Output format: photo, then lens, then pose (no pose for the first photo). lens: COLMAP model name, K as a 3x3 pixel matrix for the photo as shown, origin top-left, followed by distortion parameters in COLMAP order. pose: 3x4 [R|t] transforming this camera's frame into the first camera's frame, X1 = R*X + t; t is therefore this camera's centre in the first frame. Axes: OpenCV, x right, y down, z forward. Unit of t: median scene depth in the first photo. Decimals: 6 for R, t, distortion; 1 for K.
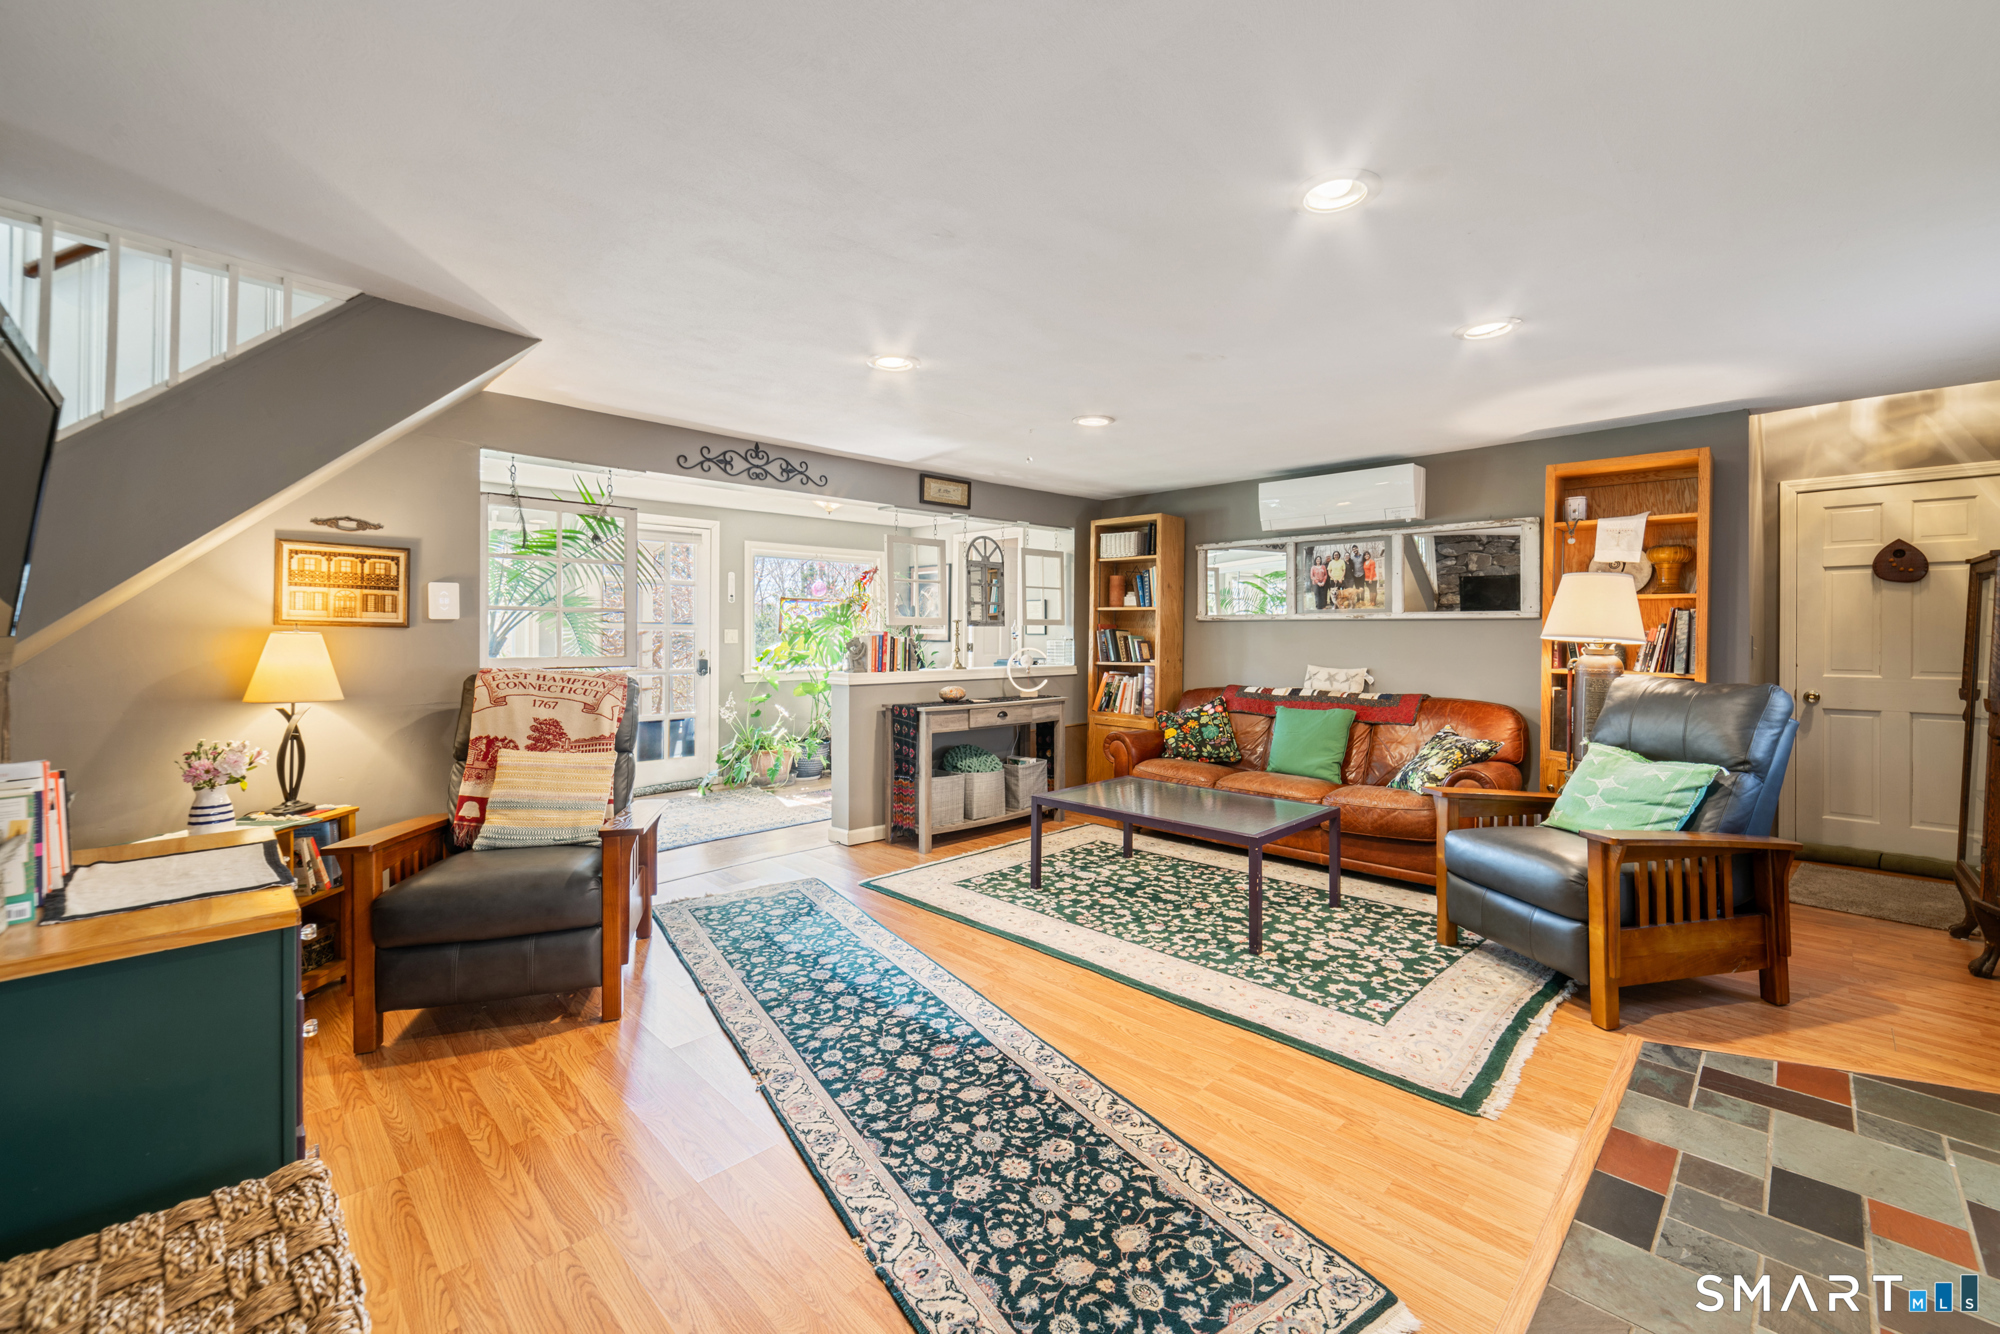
lens RADIAL K [[790.8, 0, 1003.5], [0, 790.8, 628.1], [0, 0, 1]] dist [-0.000148, 0.000212]
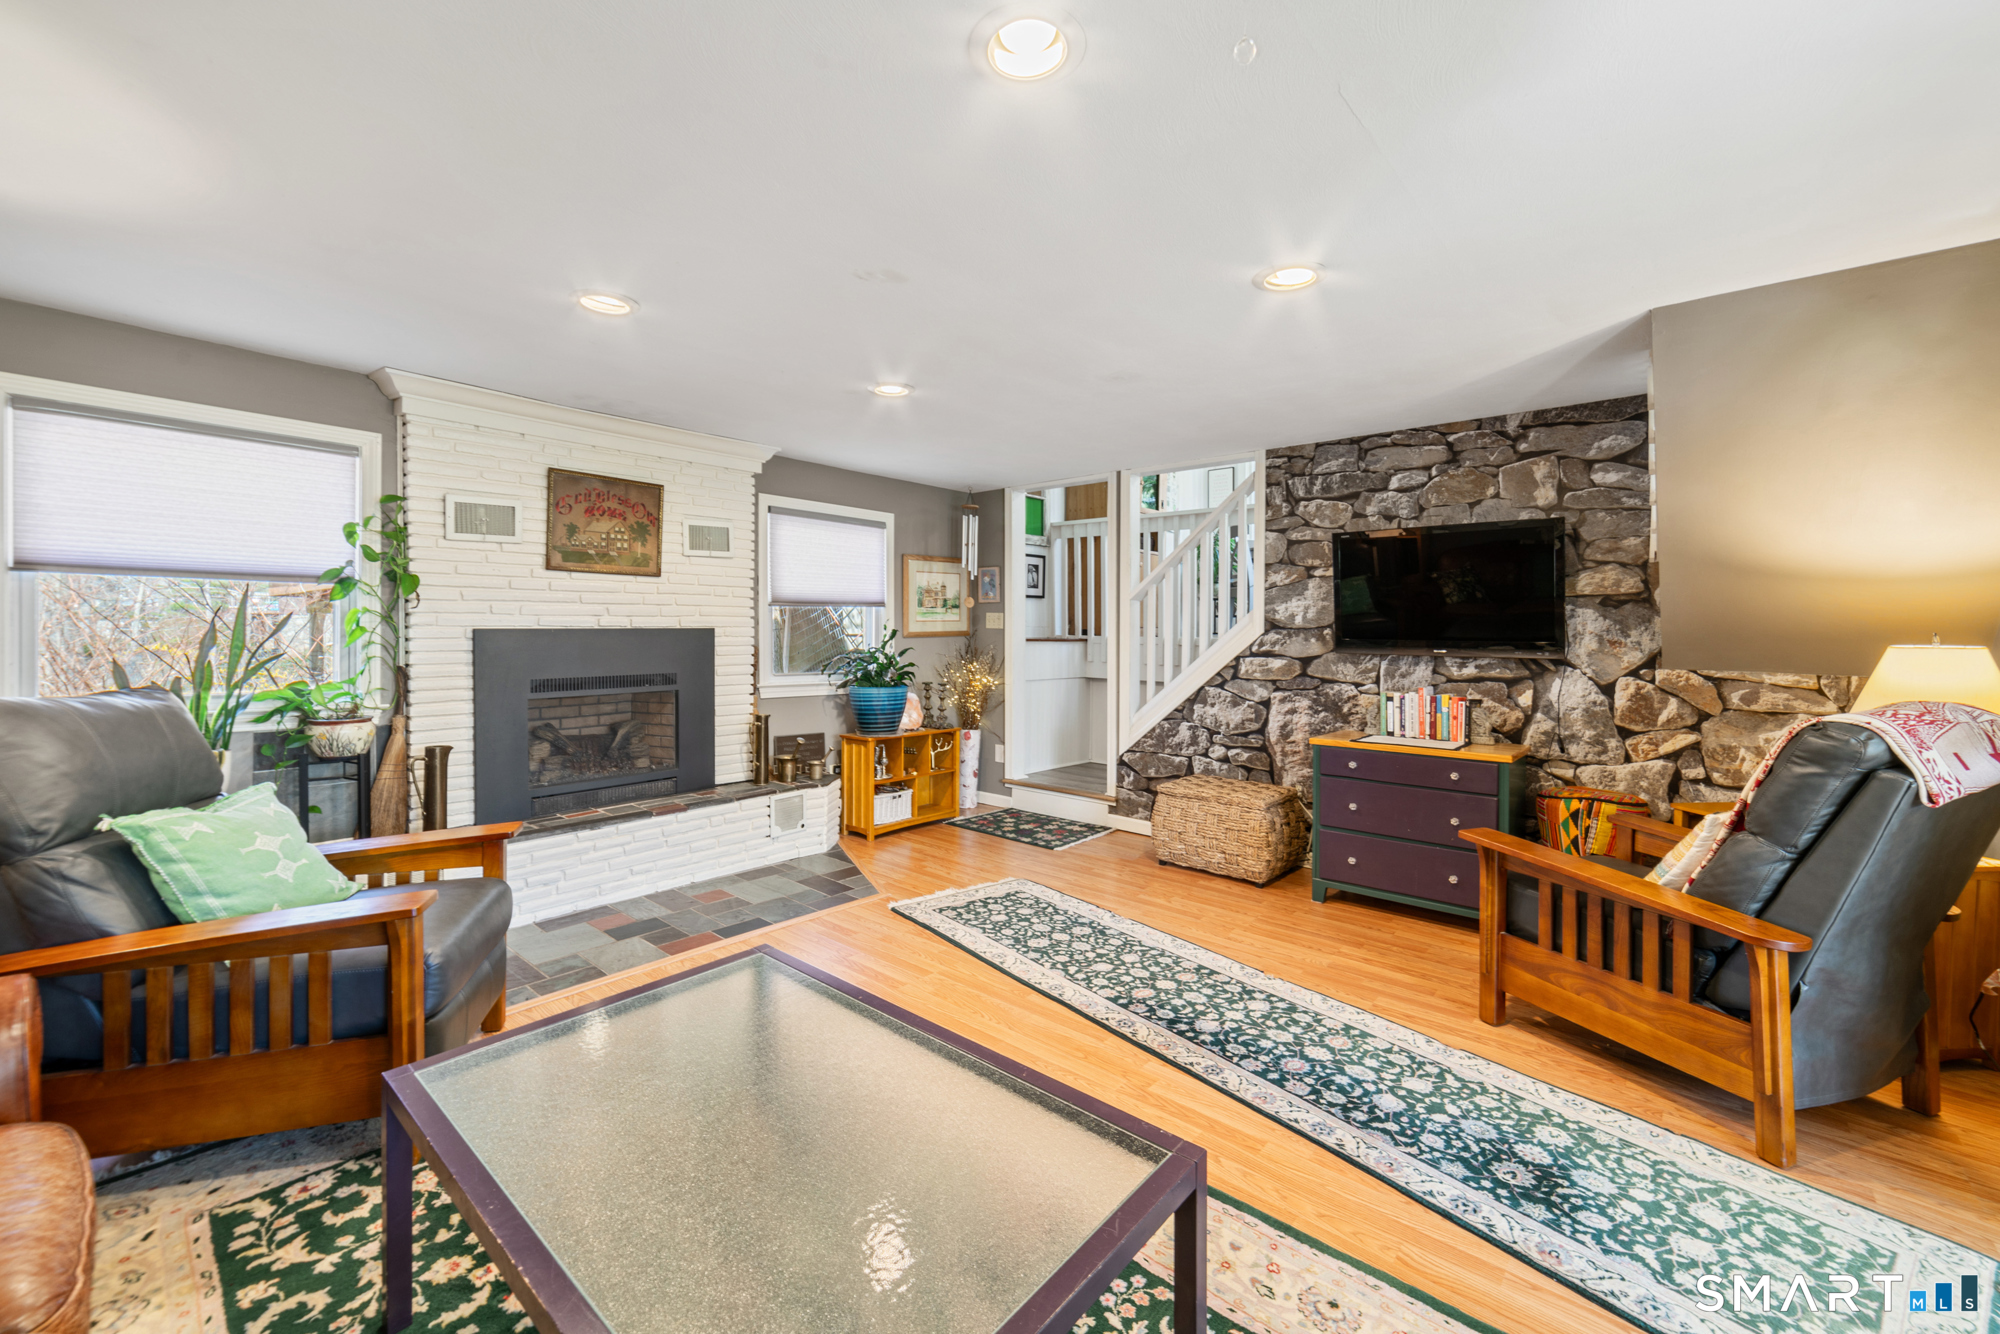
lens RADIAL K [[790.8, 0, 1003.5], [0, 790.8, 628.1], [0, 0, 1]] dist [-0.000148, 0.000212]
pose [[-0.995815, -0.015694, -0.090039, 0.278812], [-0.014916, 0.999845, -0.009312, 0.013629], [0.090172, -0.007930, -0.995895, 2.458290]]
